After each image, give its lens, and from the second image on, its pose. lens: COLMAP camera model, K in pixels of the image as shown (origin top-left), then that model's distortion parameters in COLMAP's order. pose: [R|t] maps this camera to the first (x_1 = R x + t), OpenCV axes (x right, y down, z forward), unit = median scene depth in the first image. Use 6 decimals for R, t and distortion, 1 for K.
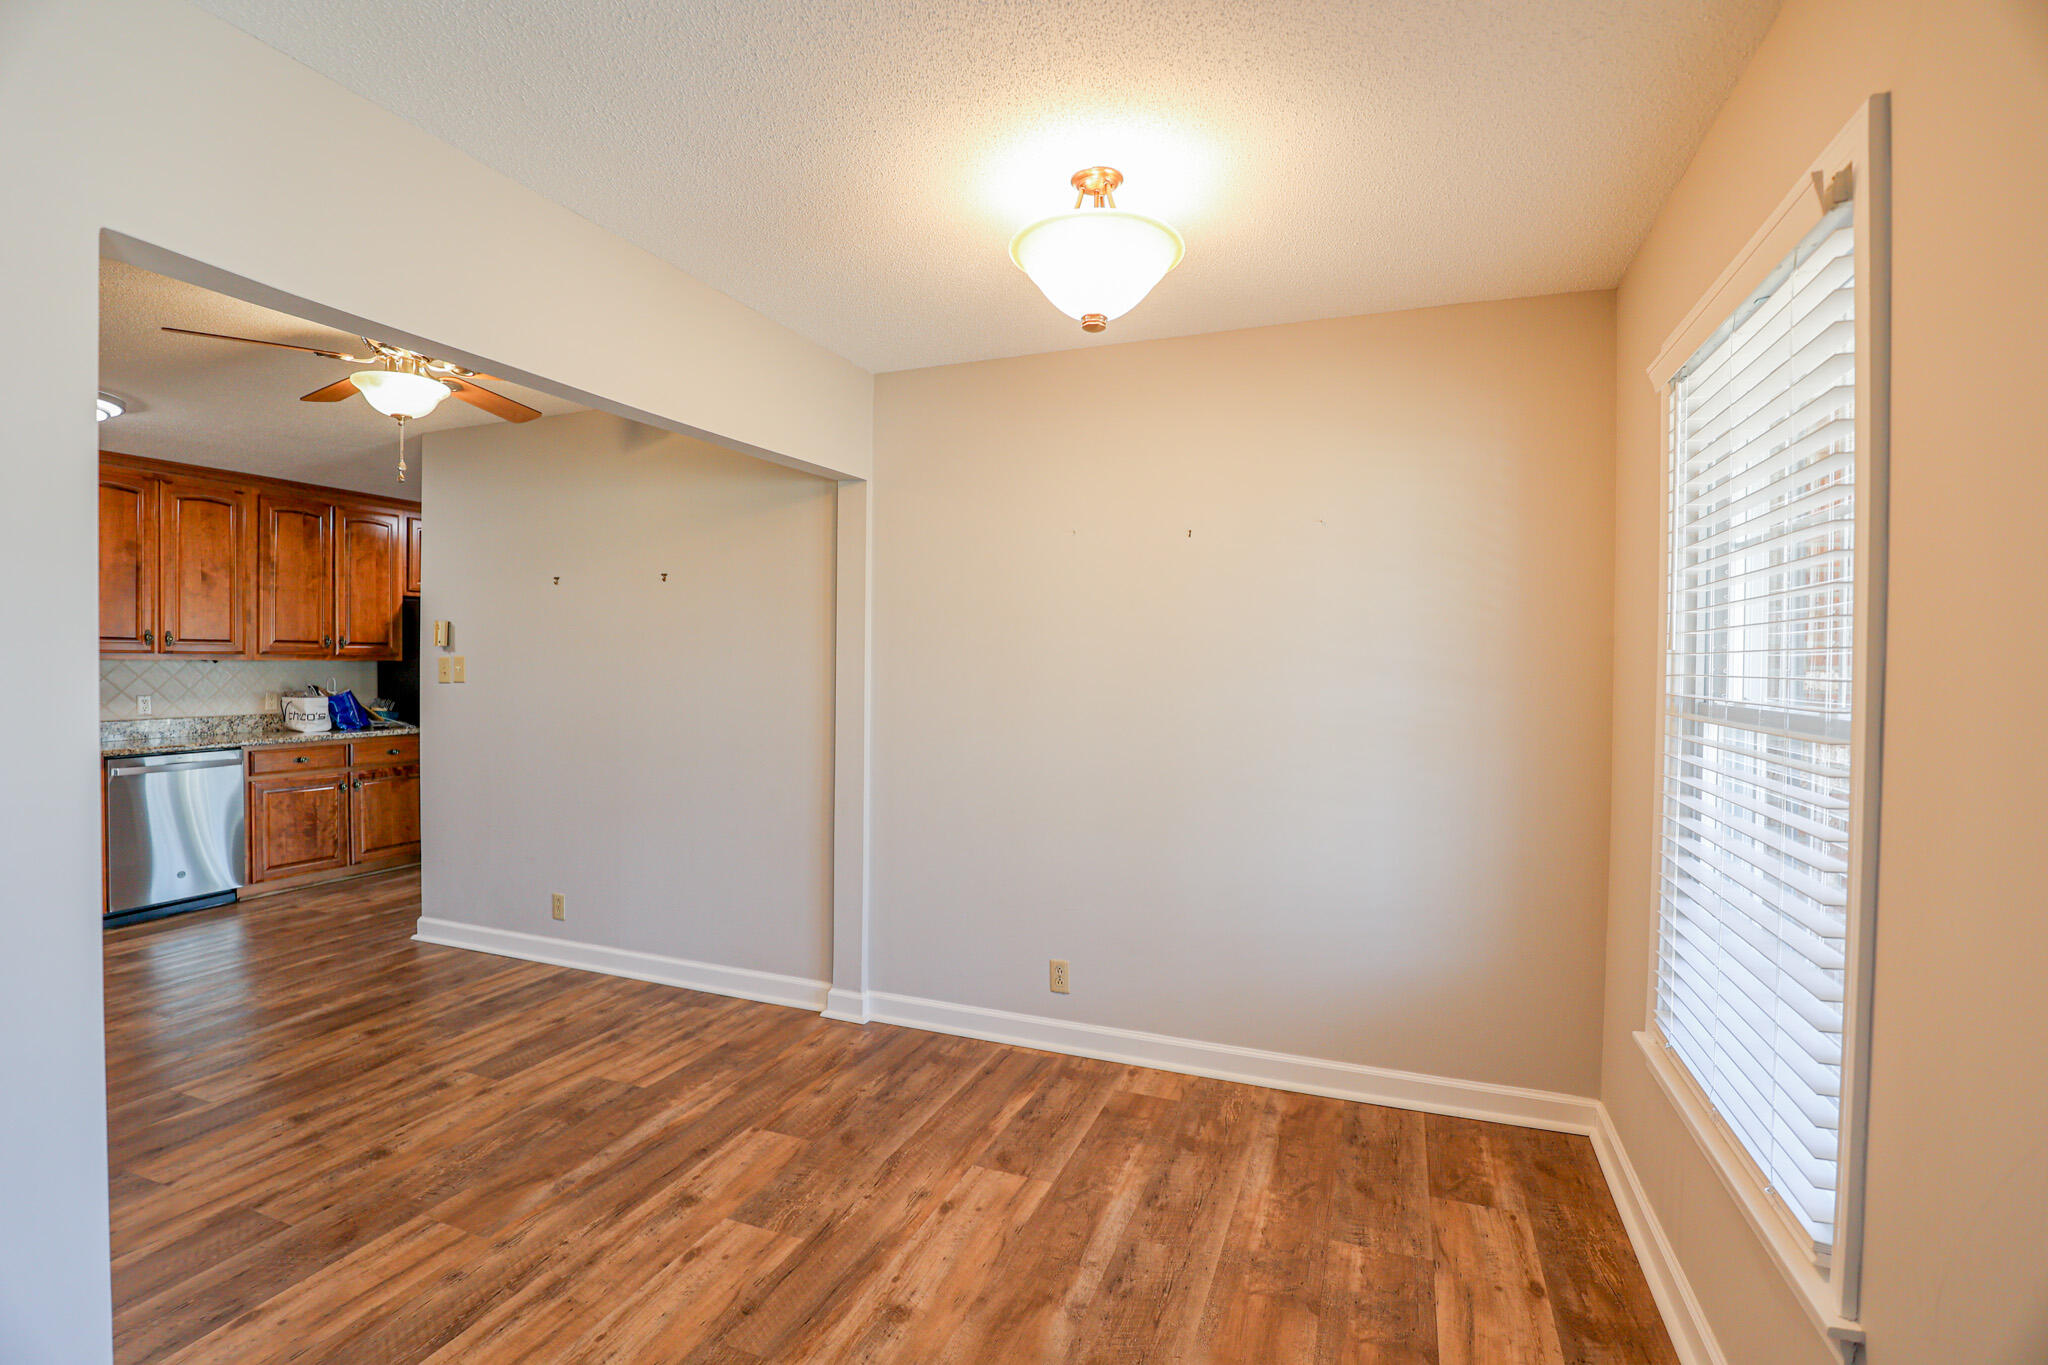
lens RADIAL K [[942.1, 0, 1032.0], [0, 942.1, 675.1], [0, 0, 1]] dist [-0.034014, 0.006117]
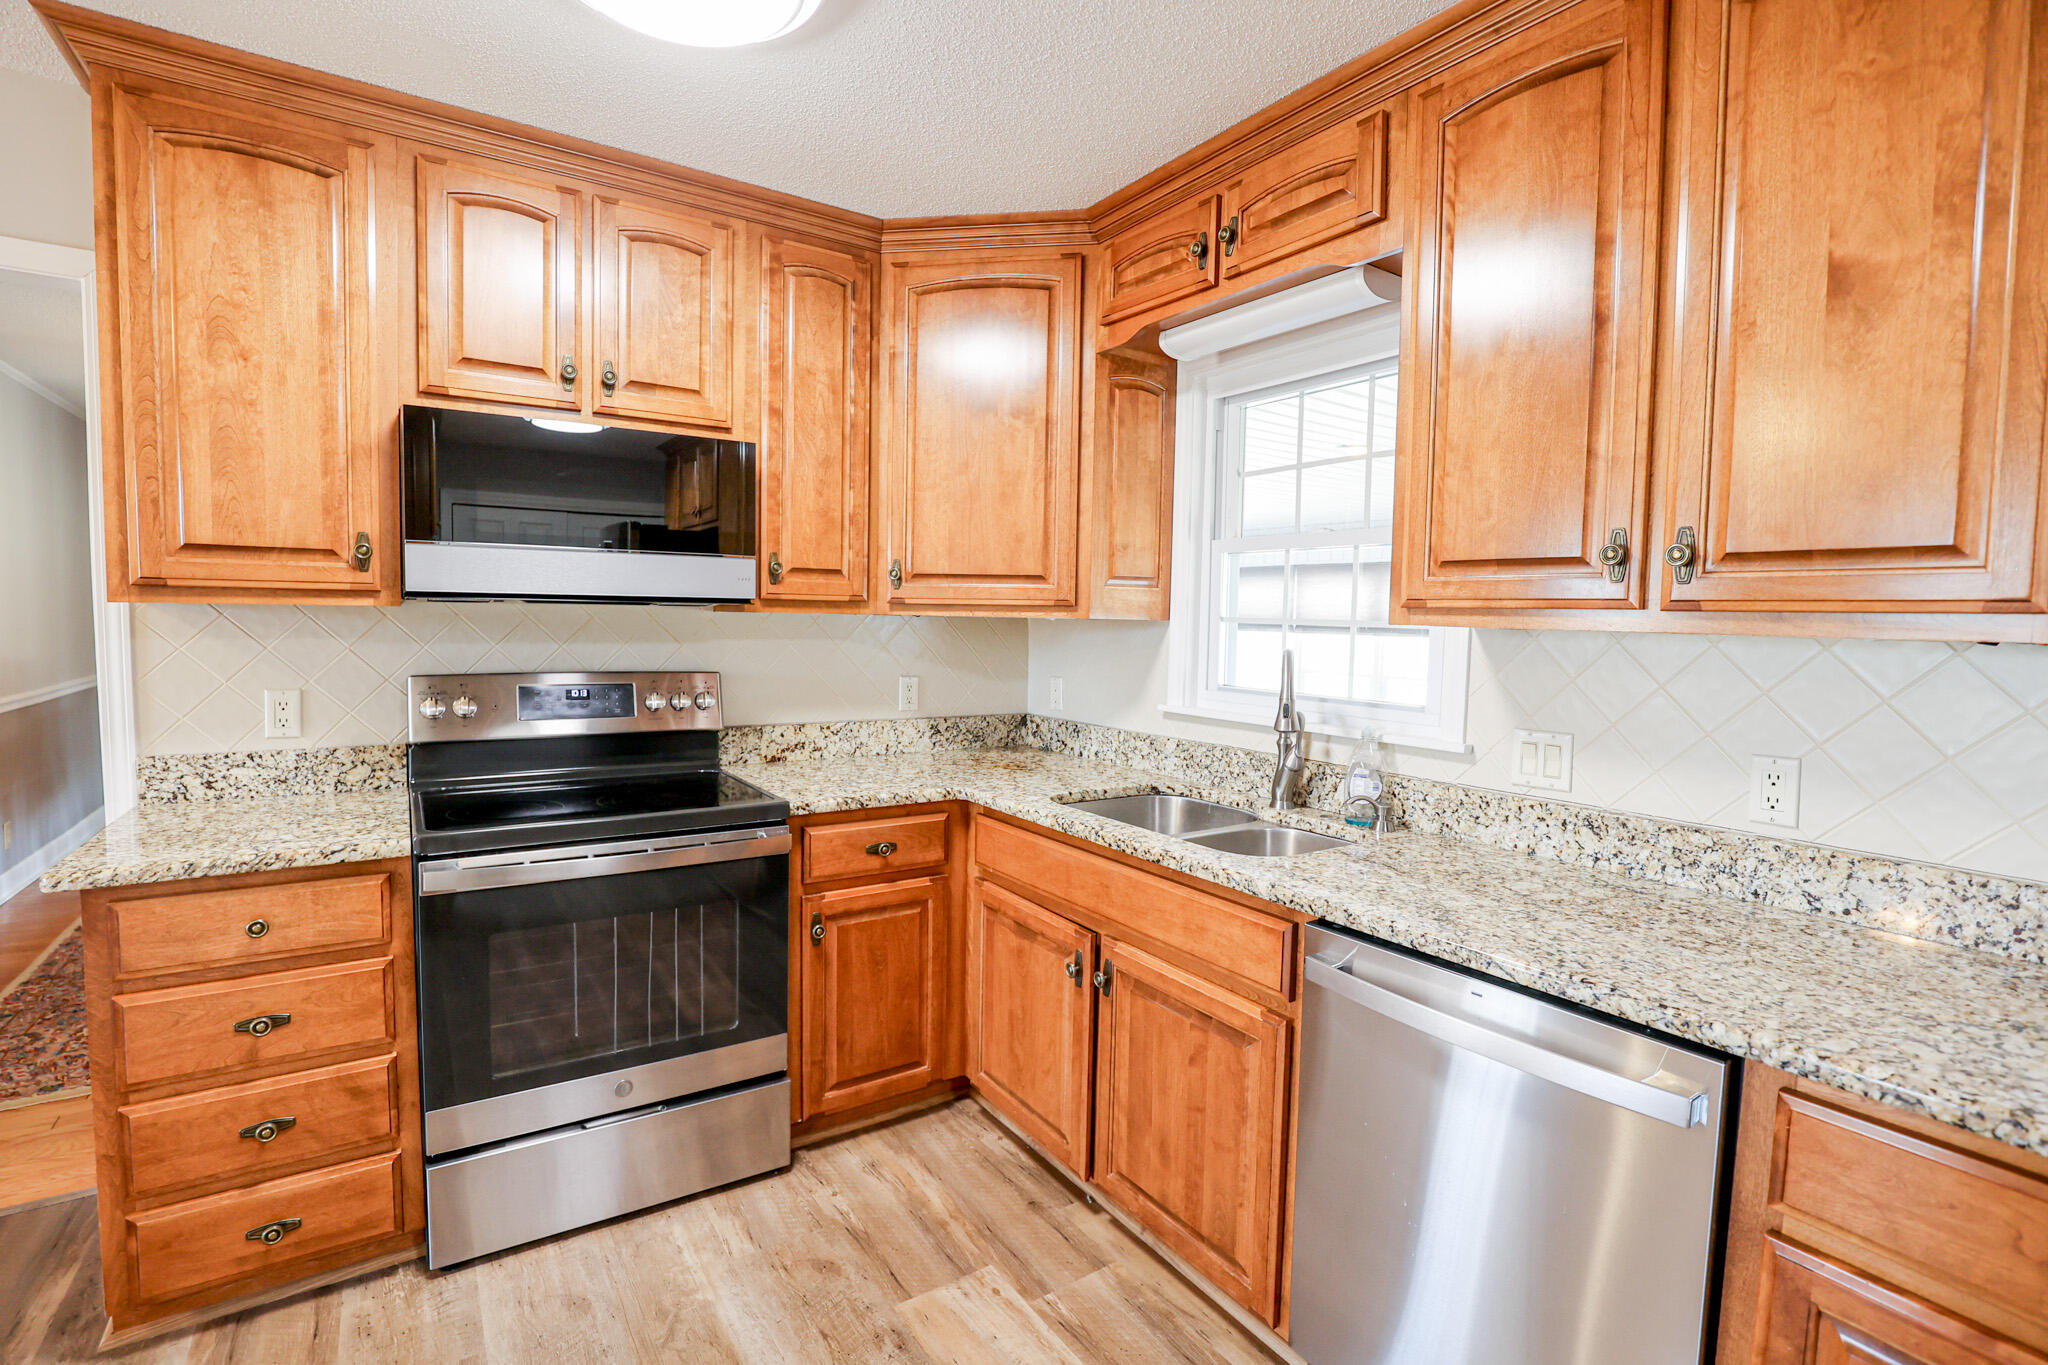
lens RADIAL K [[942.1, 0, 1019.6], [0, 942.1, 673.8], [0, 0, 1]] dist [-0.034014, 0.006117]
pose [[-0.573310, 0.030269, -0.818779, -0.548687], [-0.041257, 0.996983, 0.065744, -0.013023], [0.818299, 0.071472, -0.570332, 0.905474]]
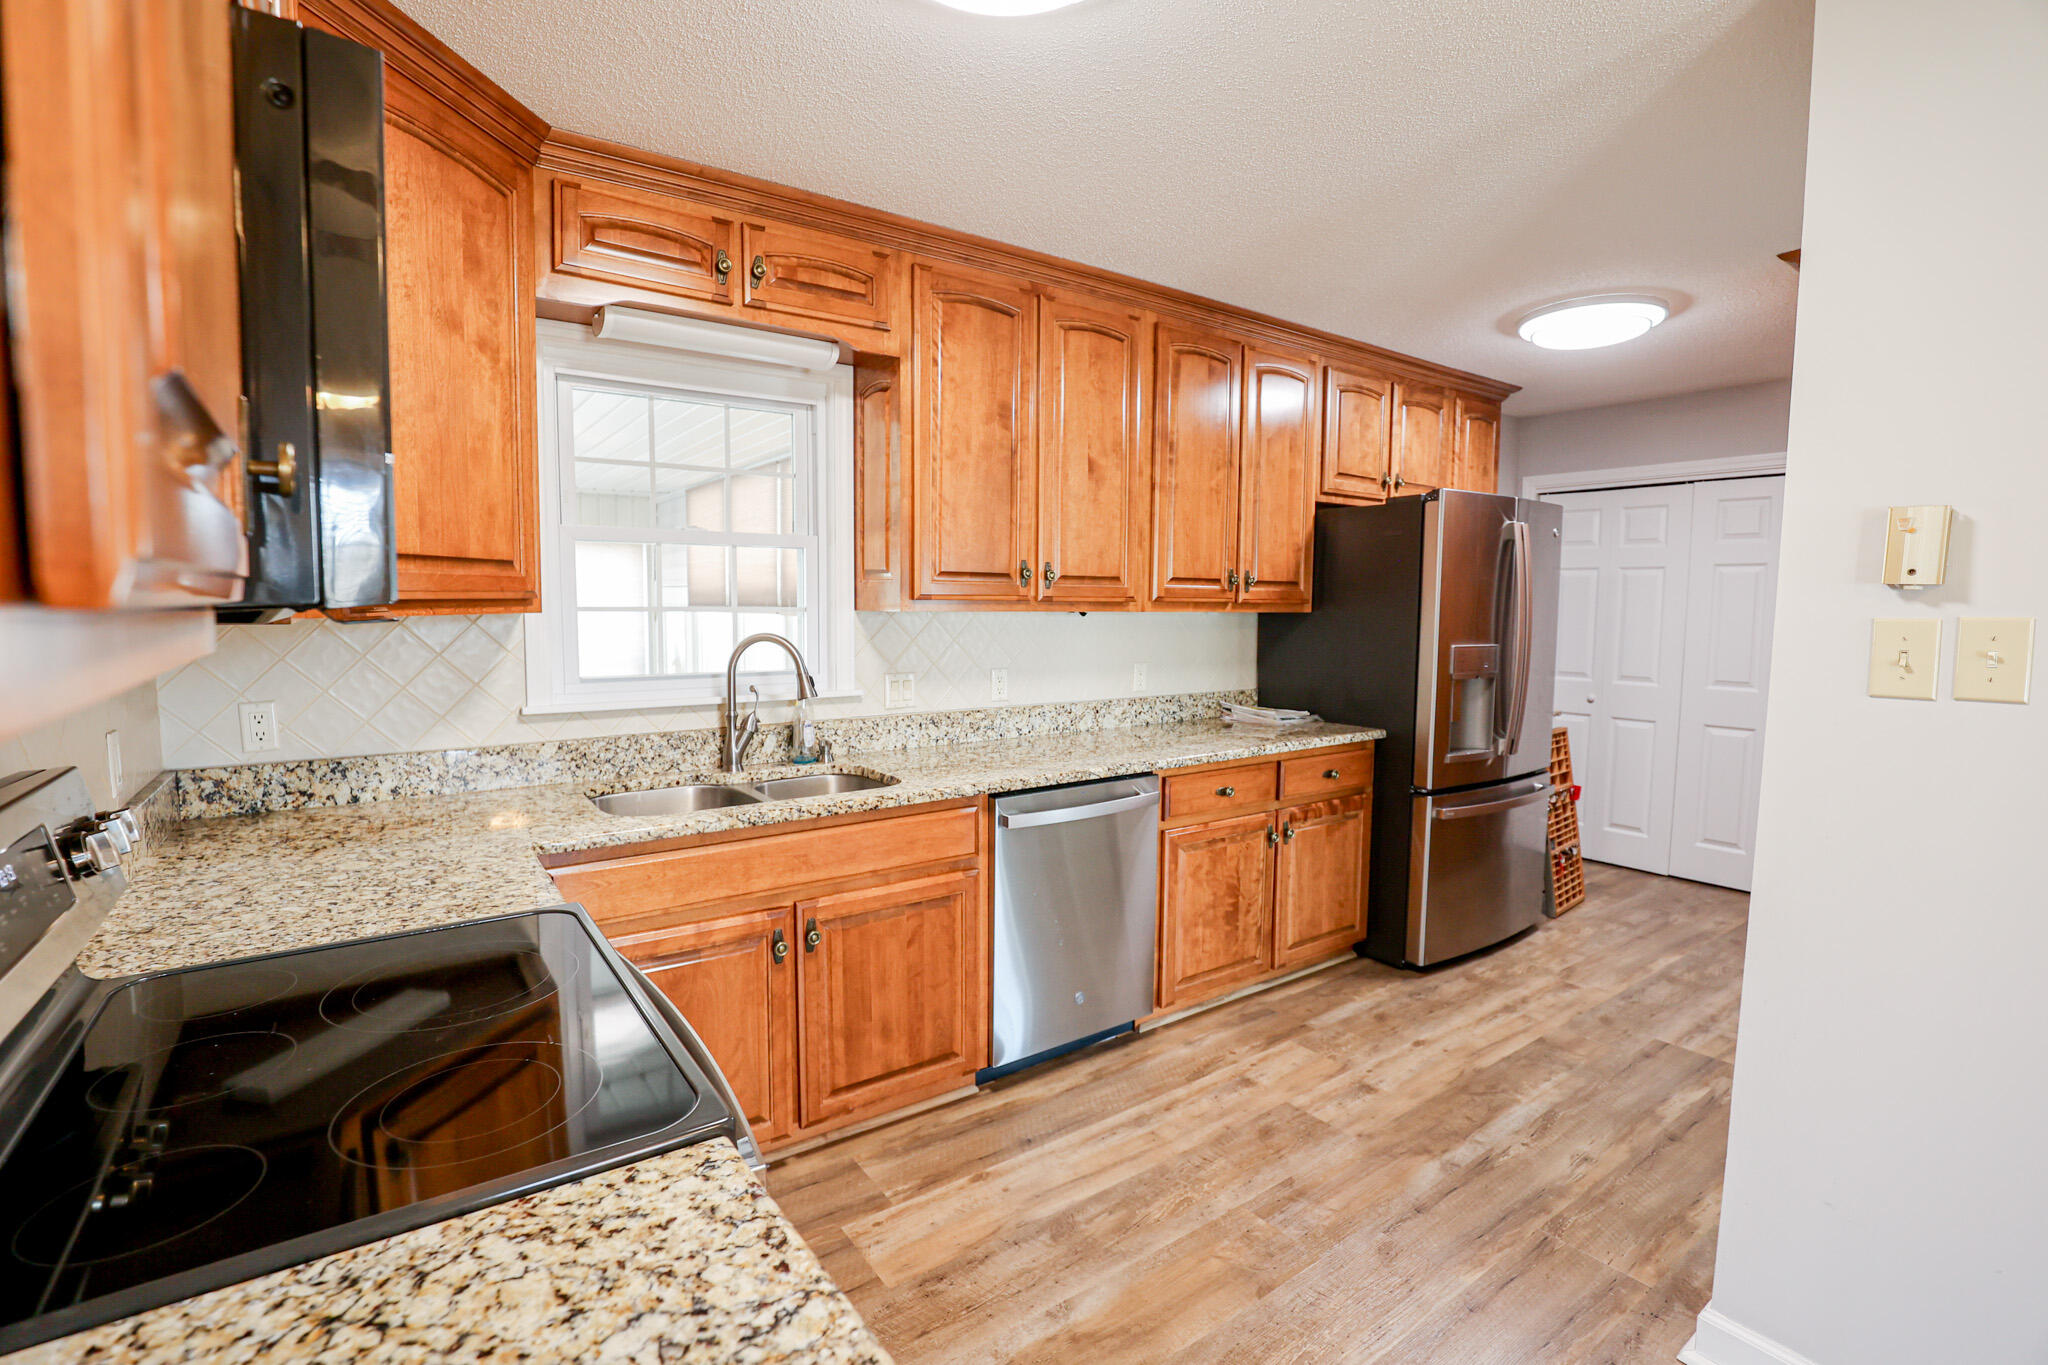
lens RADIAL K [[942.1, 0, 1018.2], [0, 942.1, 679.2], [0, 0, 1]] dist [-0.034014, 0.006117]
pose [[0.833607, 0.042666, -0.550707, -0.568850], [-0.009671, 0.997987, 0.062680, -0.009902], [0.552273, -0.046924, 0.832342, 0.447636]]
